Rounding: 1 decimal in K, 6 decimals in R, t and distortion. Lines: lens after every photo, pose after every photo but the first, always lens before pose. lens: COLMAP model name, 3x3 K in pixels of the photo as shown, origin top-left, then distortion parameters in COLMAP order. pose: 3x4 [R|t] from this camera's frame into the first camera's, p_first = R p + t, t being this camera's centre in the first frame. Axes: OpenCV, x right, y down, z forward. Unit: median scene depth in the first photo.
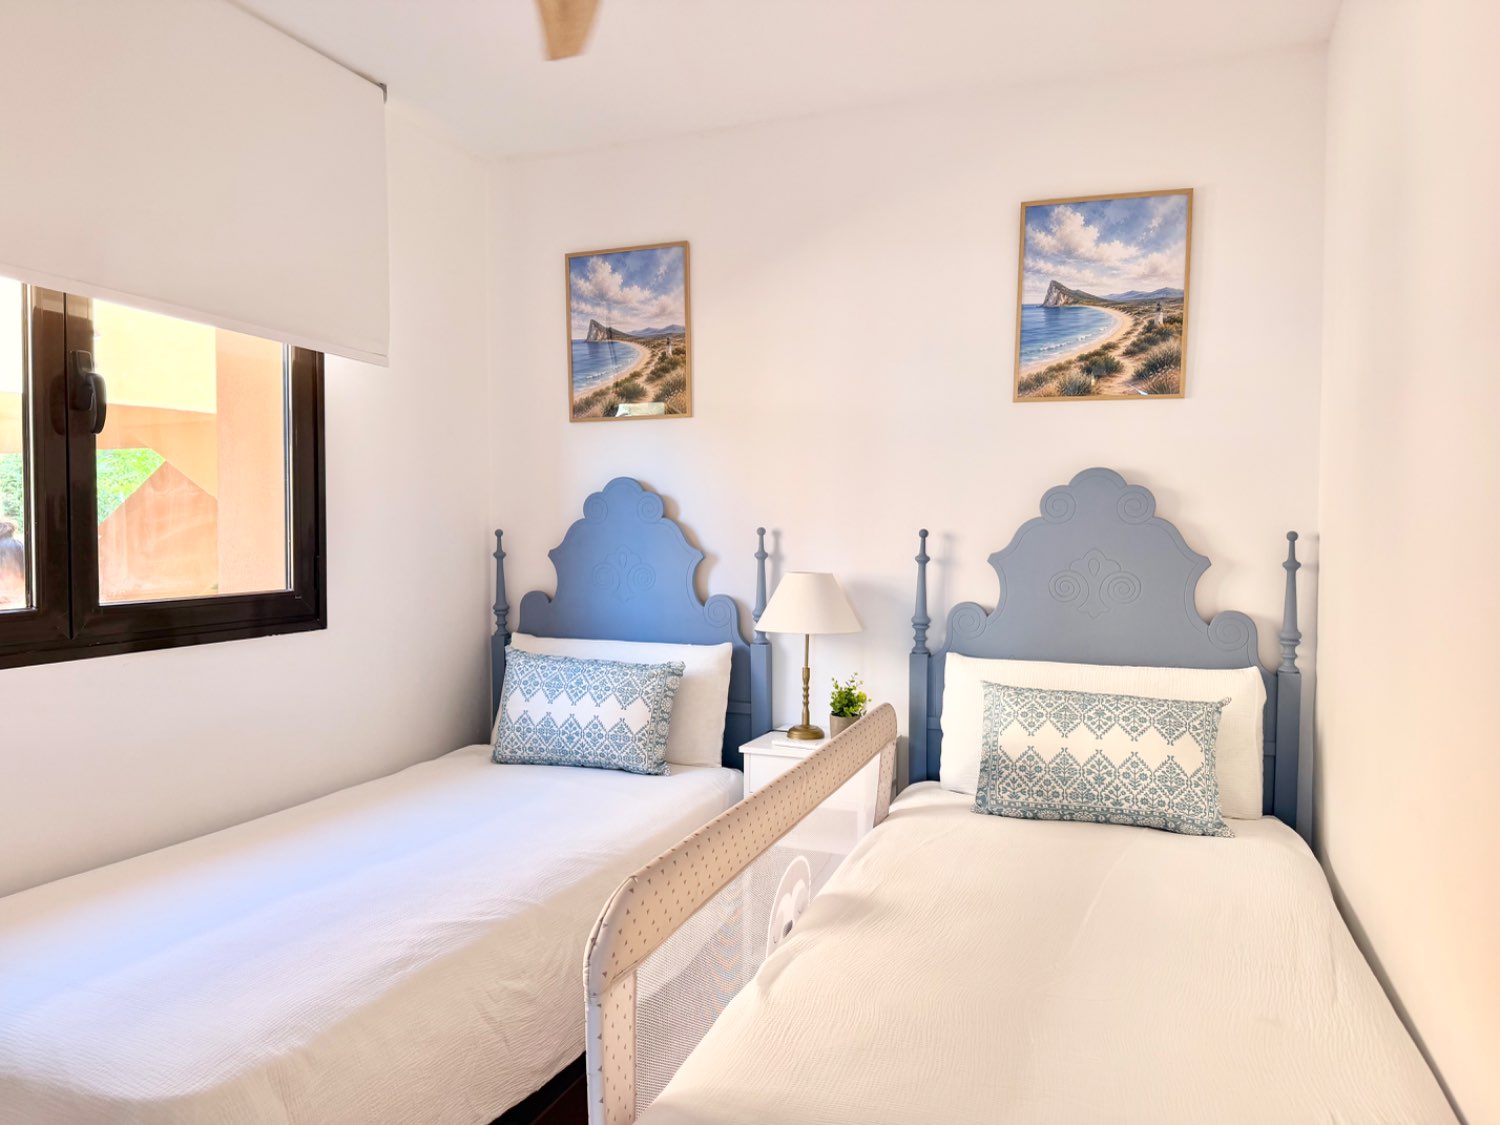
lens RADIAL K [[1036.2, 0, 750.0], [0, 1036.2, 562.5], [0, 0, 1]] dist [0.145281, -0.295566]
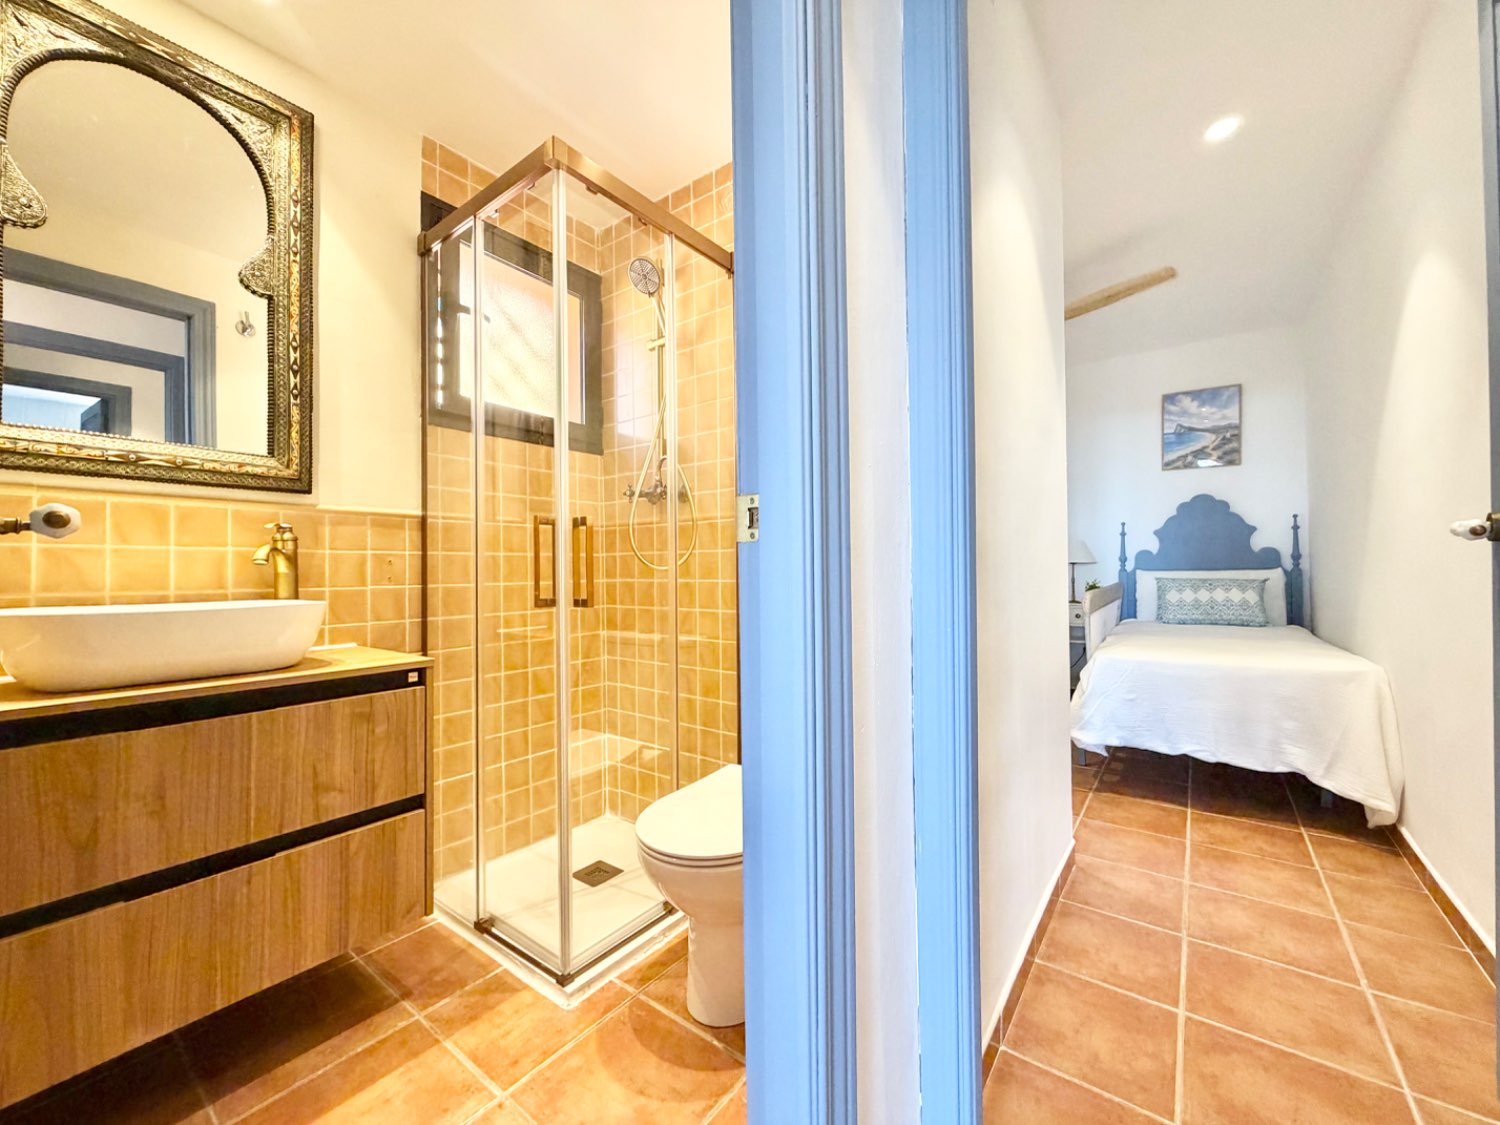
lens RADIAL K [[598.0, 0, 745.0], [0, 598.0, 563.6], [0, 0, 1]] dist [0.000031, 0.000079]
pose [[0.961431, -0.020112, -0.274309, -0.336299], [0.006650, 0.998731, -0.049919, 0.140729], [0.274965, 0.046169, 0.960345, -0.680470]]
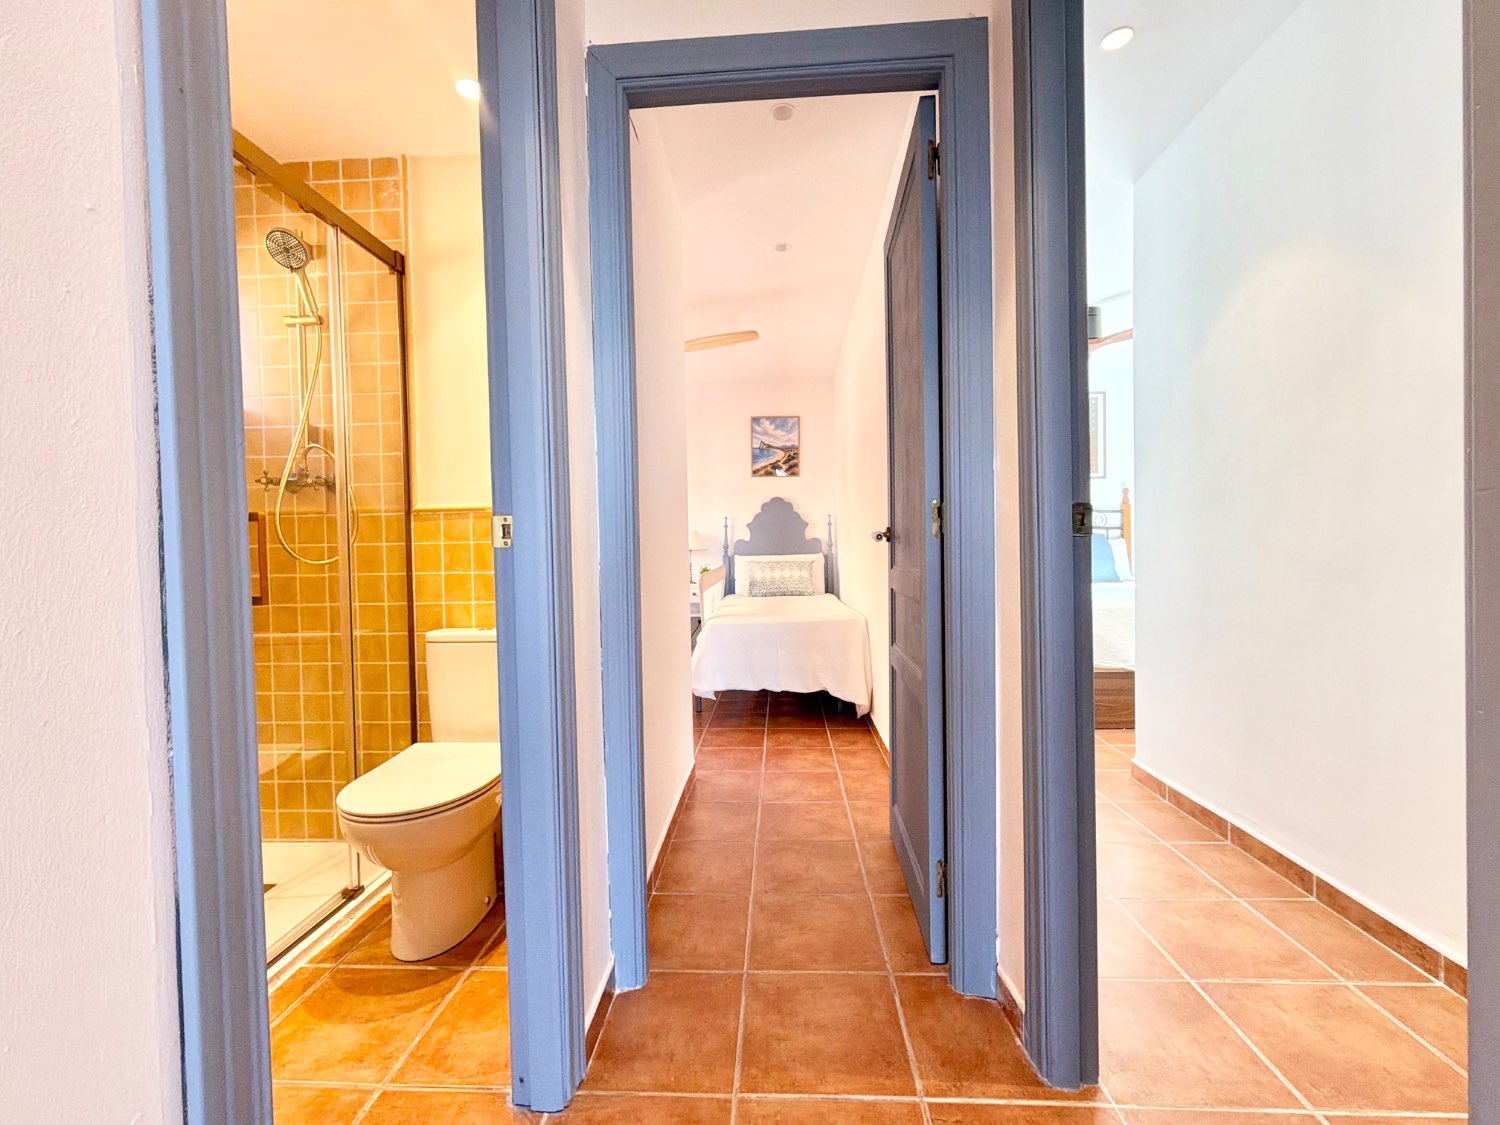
lens RADIAL K [[629.2, 0, 750.0], [0, 629.2, 562.5], [0, 0, 1]] dist [0.000326, 0.000080]
pose [[0.948536, -0.033119, 0.314933, -0.382113], [0.039237, 0.999144, -0.013104, 0.139243], [-0.314229, 0.024787, 0.949023, -0.857151]]
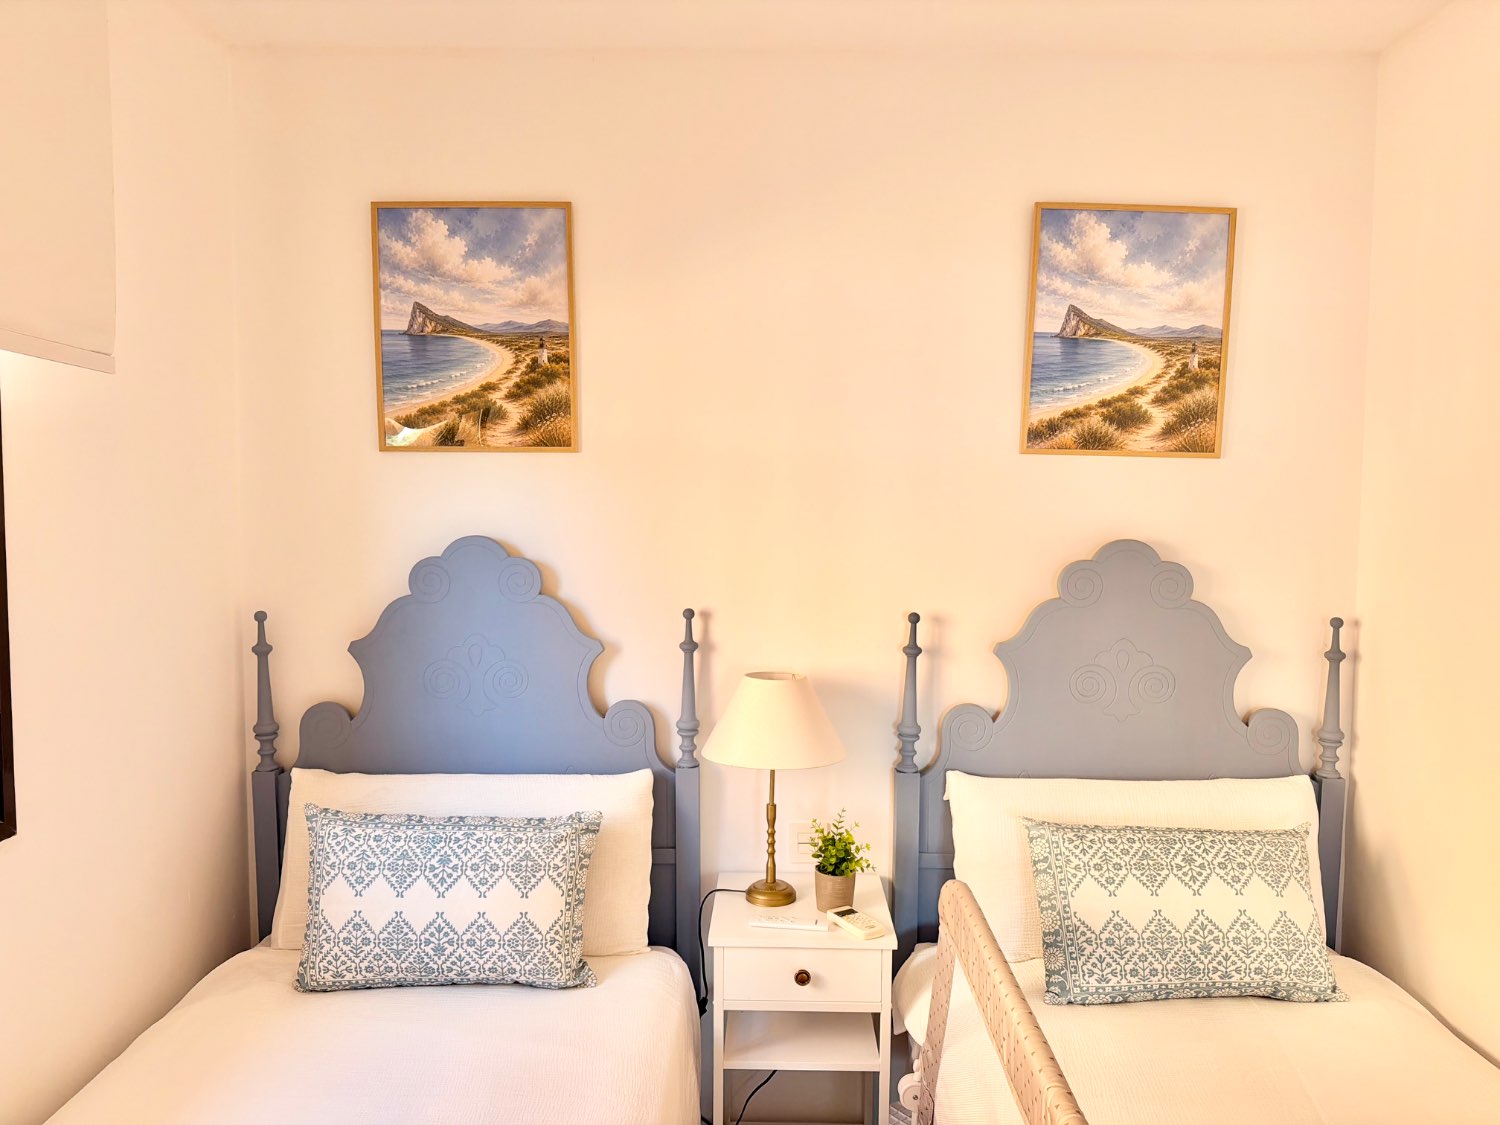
lens RADIAL K [[1036.2, 0, 750.0], [0, 1036.2, 562.5], [0, 0, 1]] dist [0.145281, -0.295566]
pose [[0.933080, -0.019618, 0.359134, -0.235024], [0.008371, 0.999425, 0.032846, -0.100183], [-0.359572, -0.027641, 0.932708, 0.335205]]
